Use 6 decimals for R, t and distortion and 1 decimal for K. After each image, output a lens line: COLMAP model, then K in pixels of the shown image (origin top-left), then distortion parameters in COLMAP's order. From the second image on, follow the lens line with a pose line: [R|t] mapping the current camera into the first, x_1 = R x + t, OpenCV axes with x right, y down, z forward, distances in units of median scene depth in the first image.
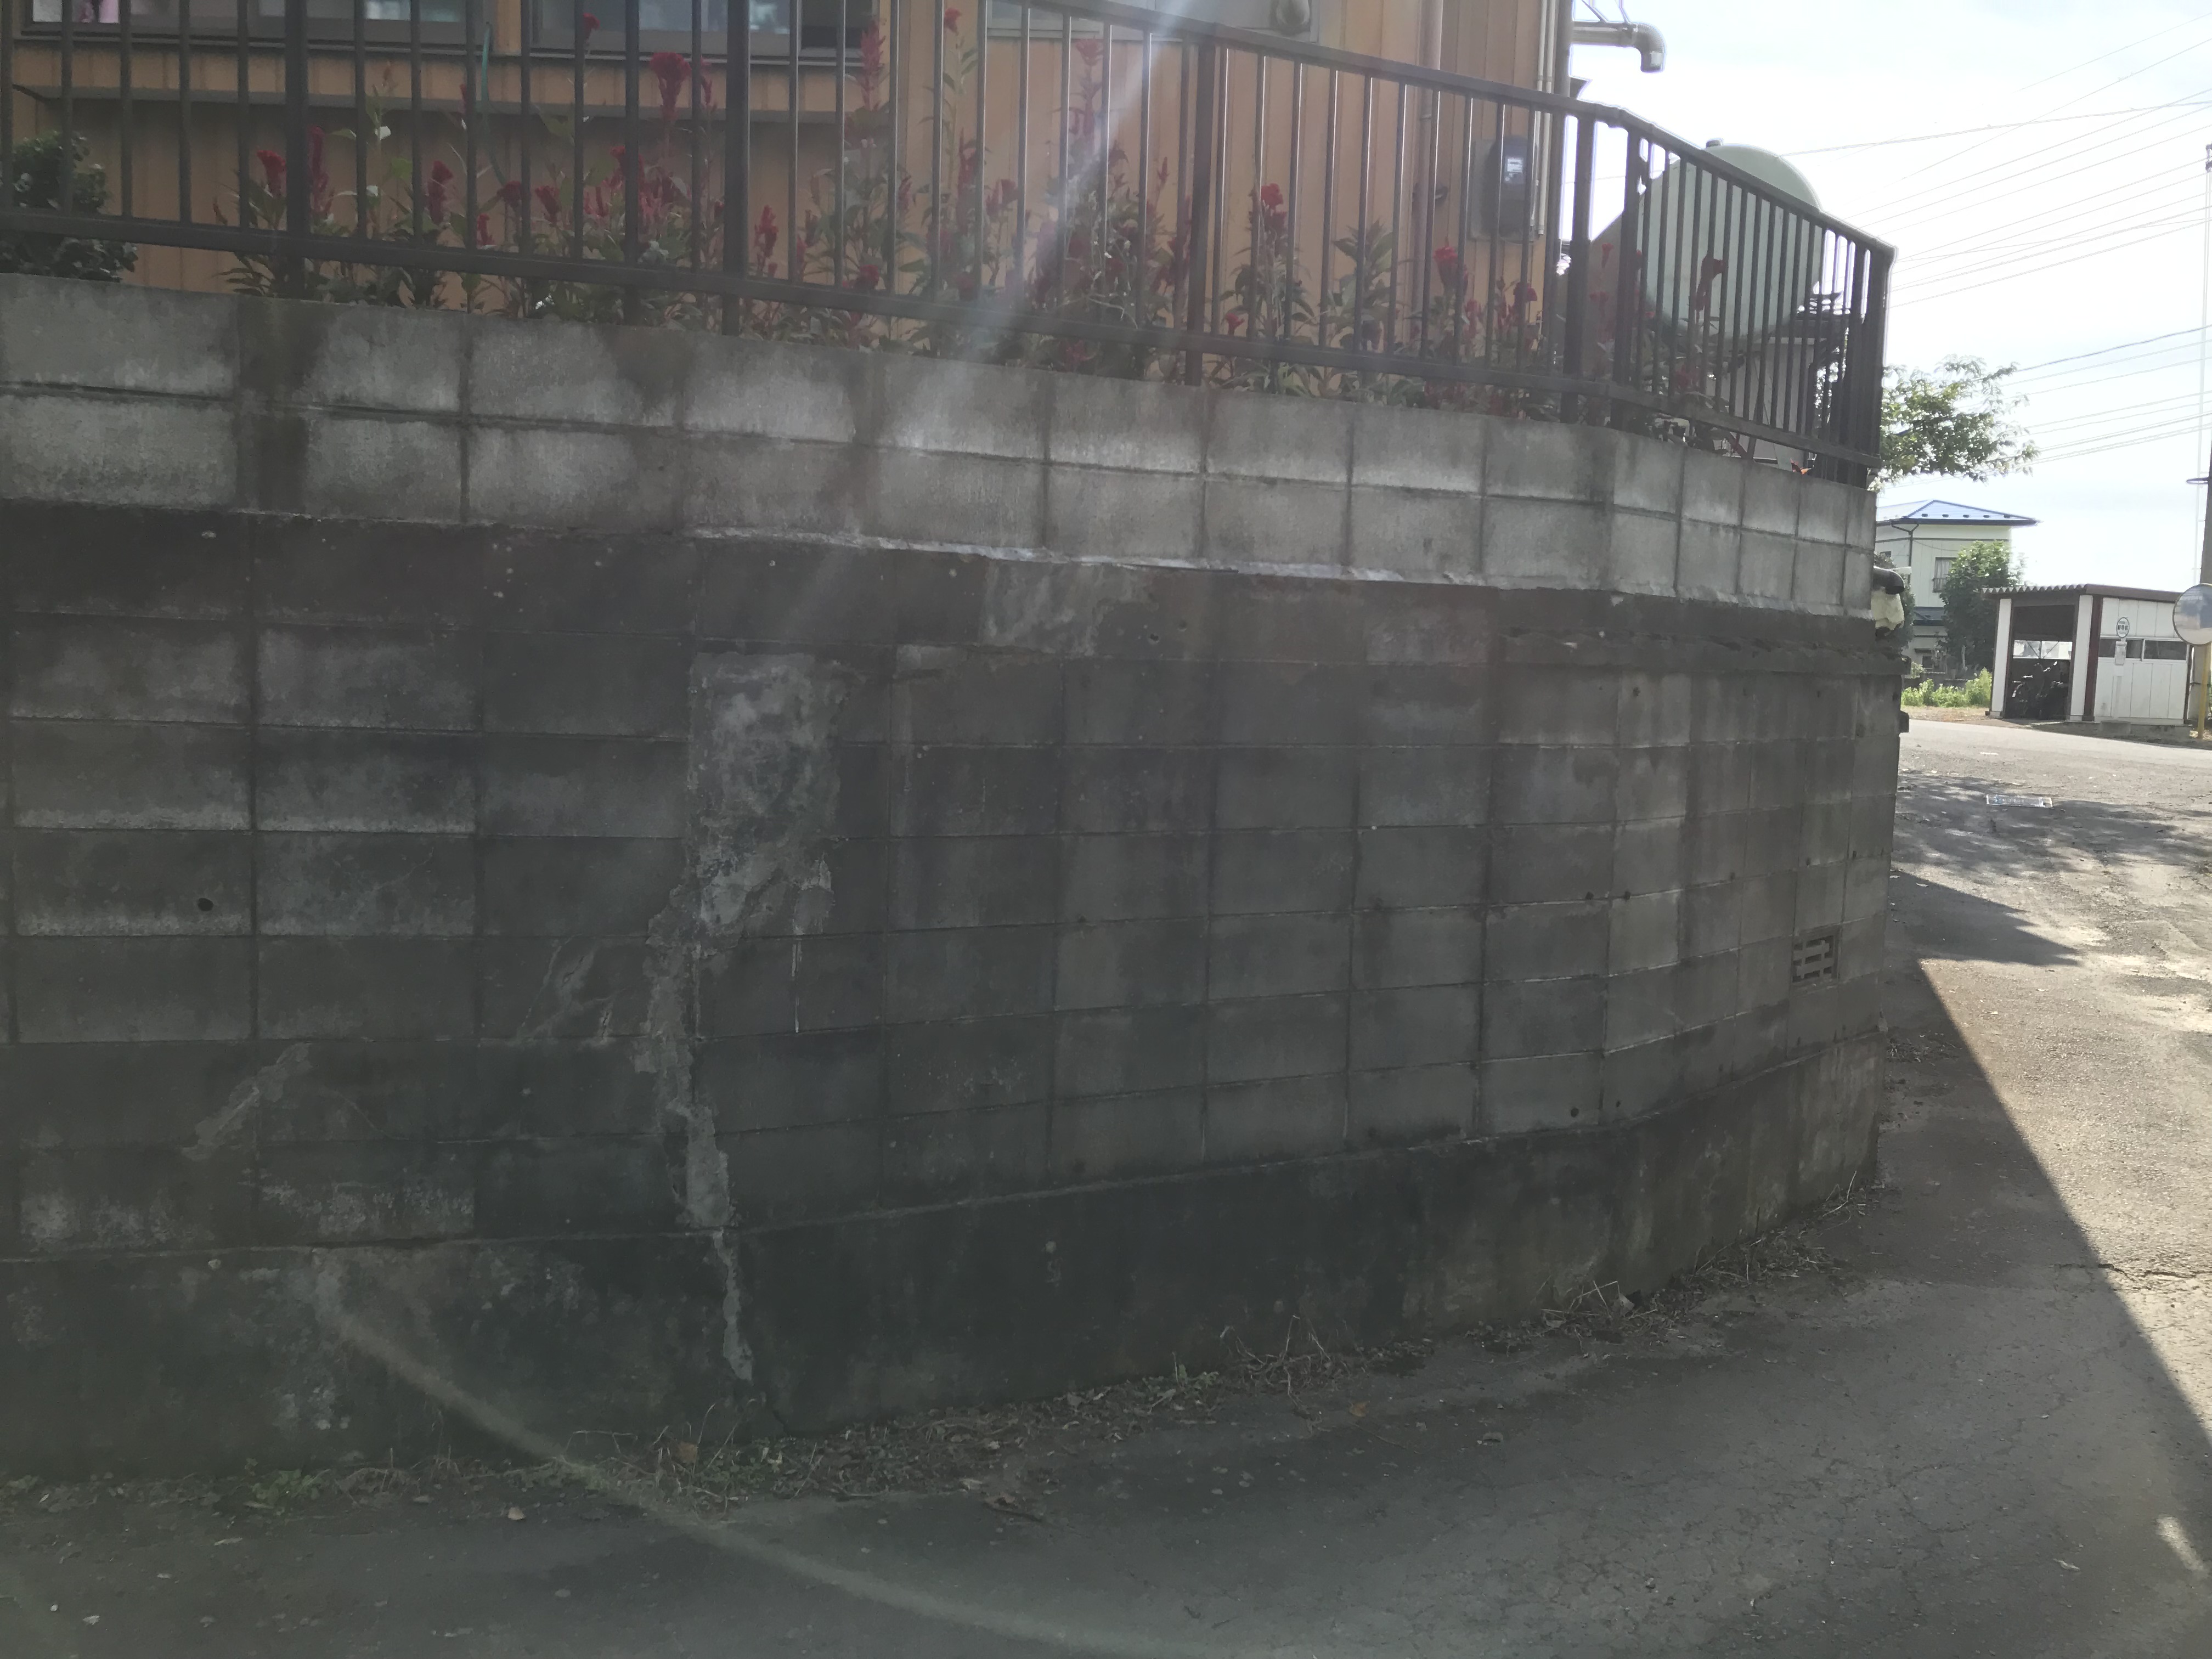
lens RADIAL K [[1801.2, 0, 1106.0], [0, 1801.2, 829.5], [0, 0, 1]] dist [0.110489, -0.211068]
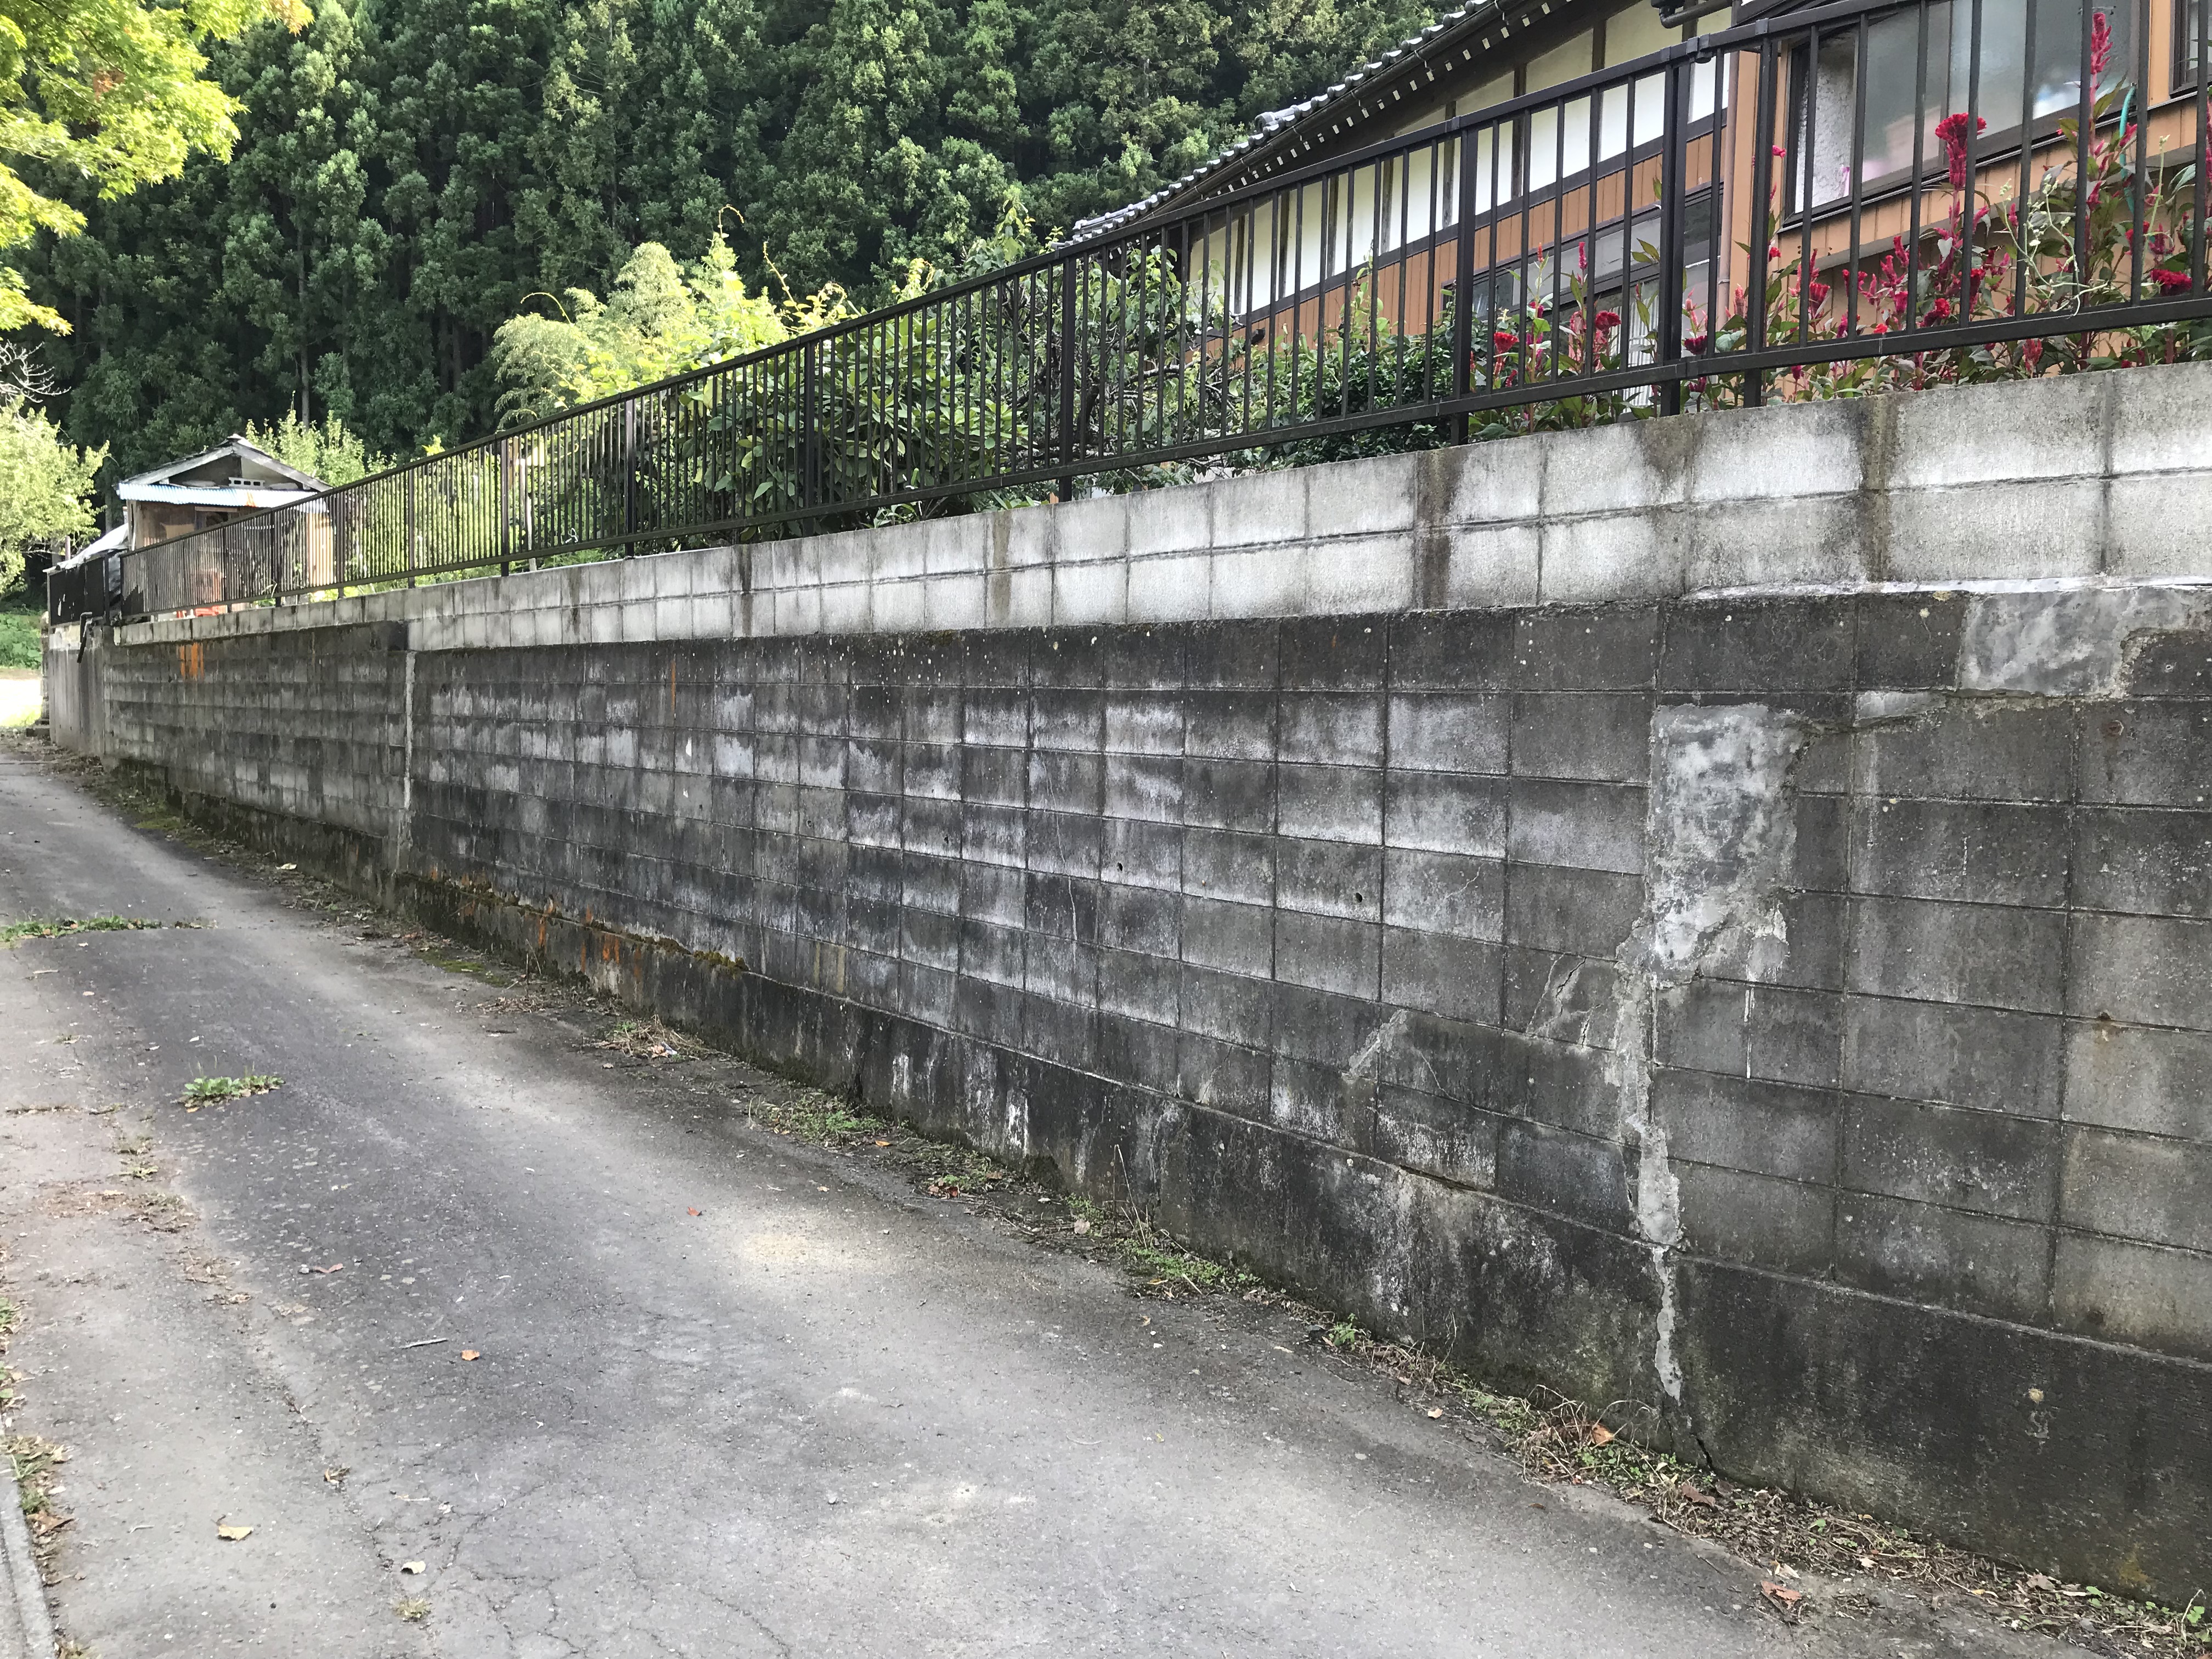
lens RADIAL K [[1816.9, 0, 1107.2], [0, 1816.9, 836.3], [0, 0, 1]] dist [0.048422, -0.054098]
pose [[0.386567, 0.037085, -0.921516, 0.640185], [-0.091799, 0.995776, 0.001565, 0.009247], [0.917681, 0.083989, 0.388338, 0.267946]]
